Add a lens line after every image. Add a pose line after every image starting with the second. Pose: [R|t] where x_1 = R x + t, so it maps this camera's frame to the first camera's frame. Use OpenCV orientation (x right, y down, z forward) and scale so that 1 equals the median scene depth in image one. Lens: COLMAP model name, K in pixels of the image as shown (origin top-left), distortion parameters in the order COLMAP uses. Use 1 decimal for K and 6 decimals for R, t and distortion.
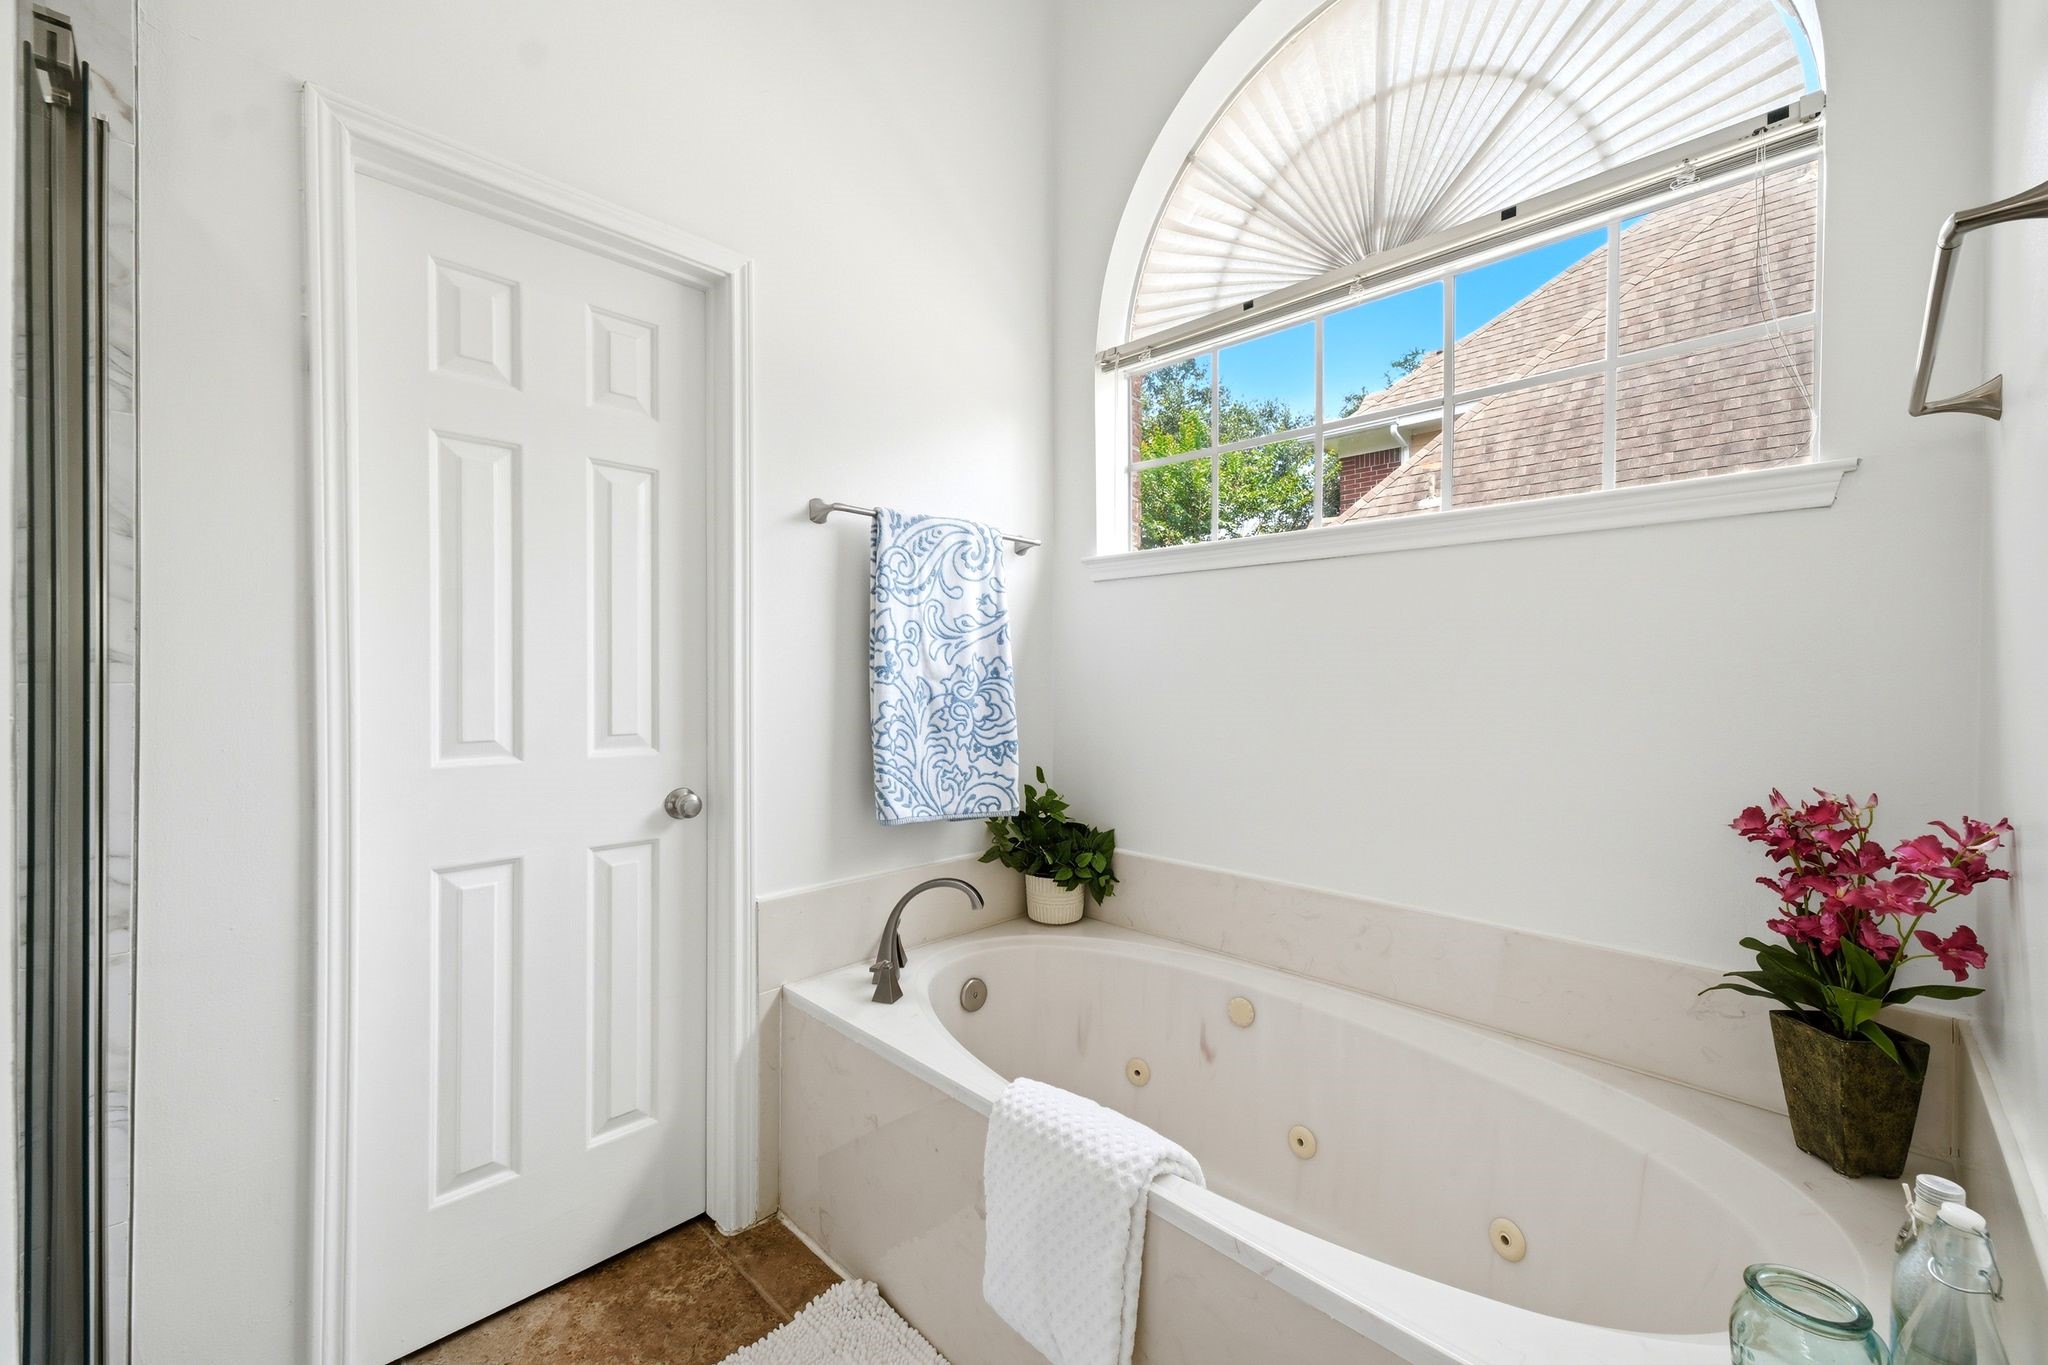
lens RADIAL K [[820.0, 0, 1023.7], [0, 820.0, 681.9], [0, 0, 1]] dist [0.010592, -0.000637]
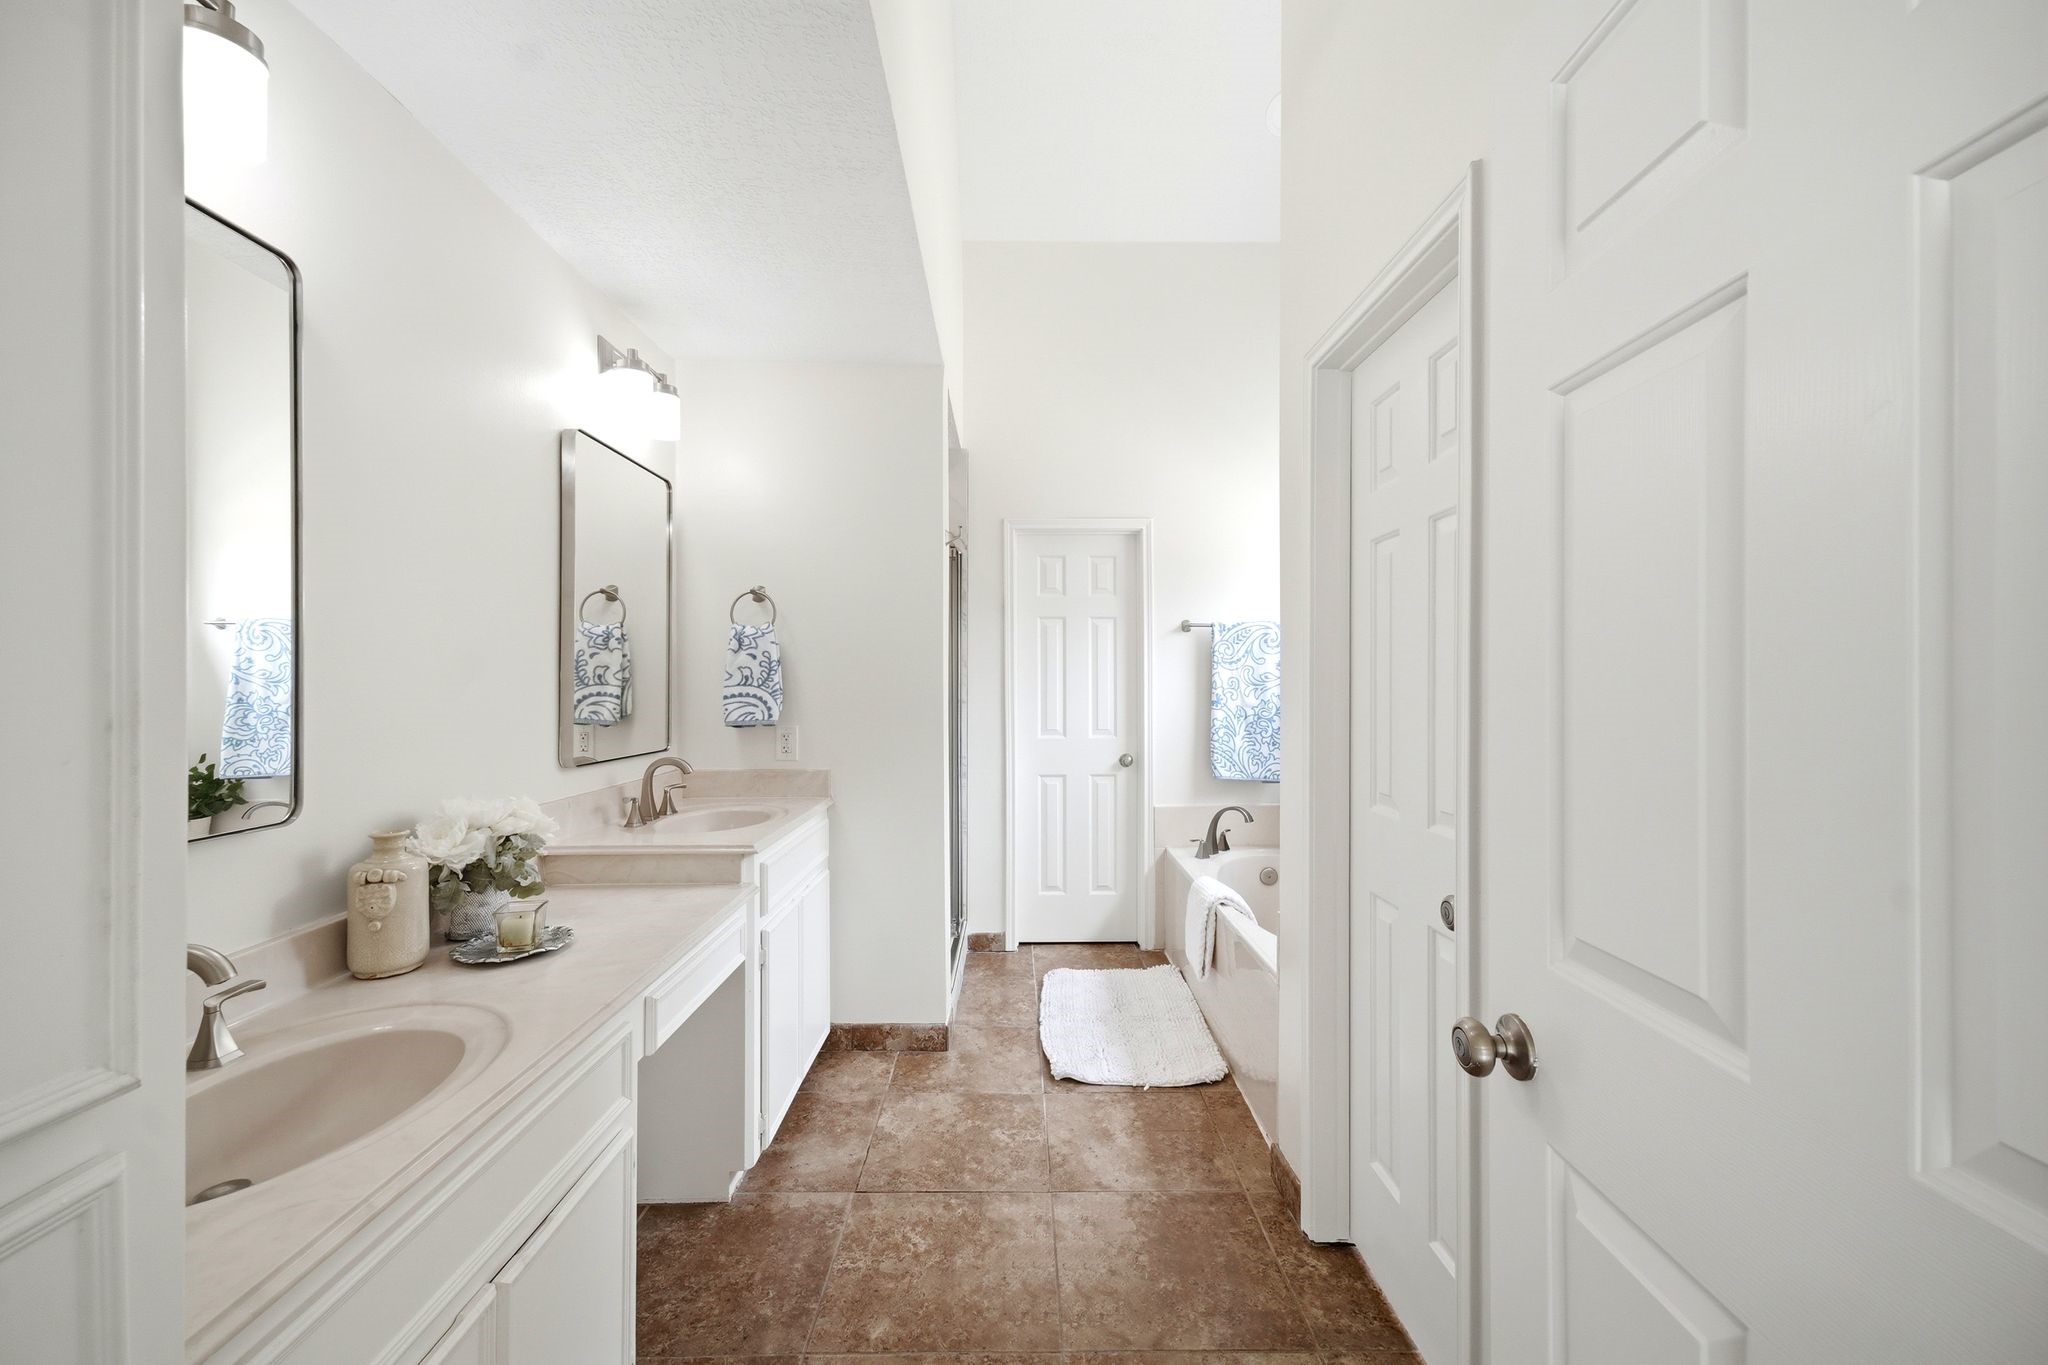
lens RADIAL K [[820.0, 0, 1025.2], [0, 820.0, 678.2], [0, 0, 1]] dist [0.010592, -0.000637]
pose [[0.721103, -0.004010, -0.692817, 0.896721], [0.002312, 0.999992, -0.003382, -0.069238], [0.692824, 0.000837, 0.721106, -0.788562]]
